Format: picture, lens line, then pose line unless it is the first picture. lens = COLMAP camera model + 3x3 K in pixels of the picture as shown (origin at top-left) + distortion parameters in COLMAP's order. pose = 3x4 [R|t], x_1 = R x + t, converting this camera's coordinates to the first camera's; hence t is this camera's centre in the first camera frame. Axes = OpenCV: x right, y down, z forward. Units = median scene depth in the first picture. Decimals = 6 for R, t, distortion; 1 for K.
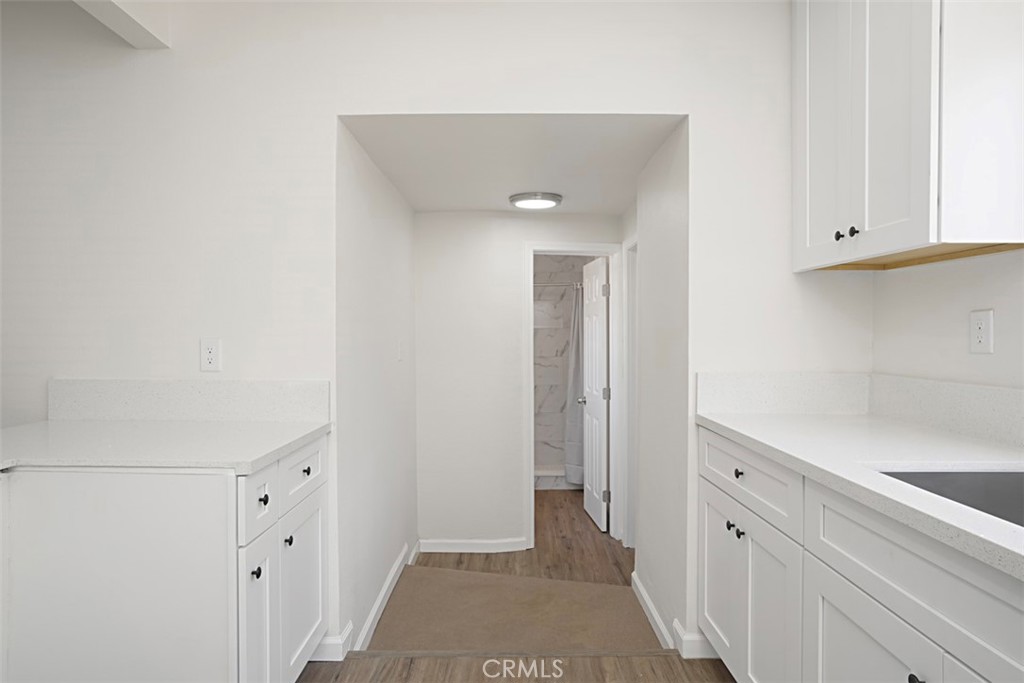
lens RADIAL K [[582.9, 0, 512.0], [0, 582.9, 341.5], [0, 0, 1]] dist [-0.011861, 0.000548]
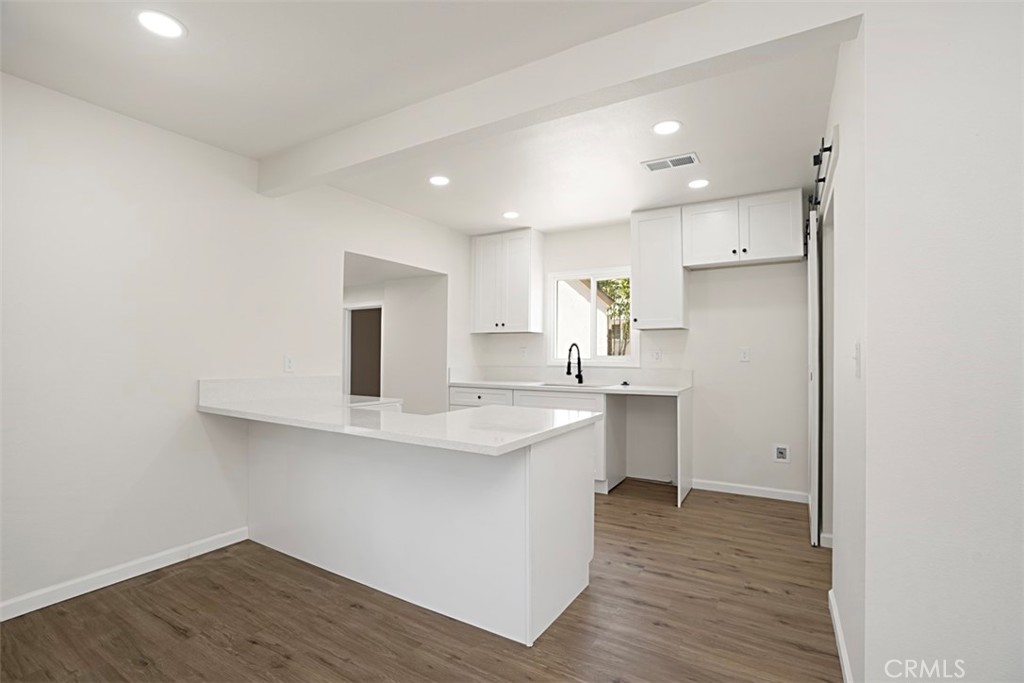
lens RADIAL K [[466.1, 0, 512.0], [0, 466.1, 341.5], [0, 0, 1]] dist [-0.062978, 0.019918]
pose [[0.526377, 0.026080, 0.849851, -1.722525], [0.010768, 0.999245, -0.037334, 0.018709], [-0.850183, 0.028803, 0.525698, -0.515307]]
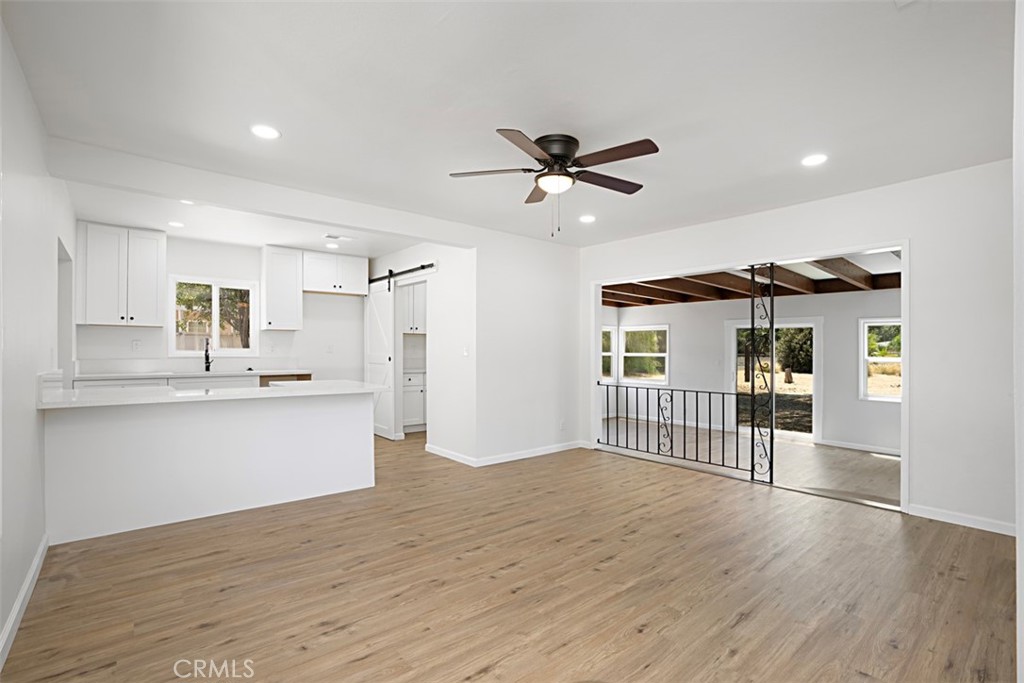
lens RADIAL K [[466.1, 0, 512.0], [0, 466.1, 341.5], [0, 0, 1]] dist [-0.062978, 0.019918]
pose [[-0.631959, 0.008419, 0.774956, -2.960595], [0.003820, 0.999963, -0.007748, -0.013498], [-0.774993, -0.001936, -0.631967, 0.899303]]
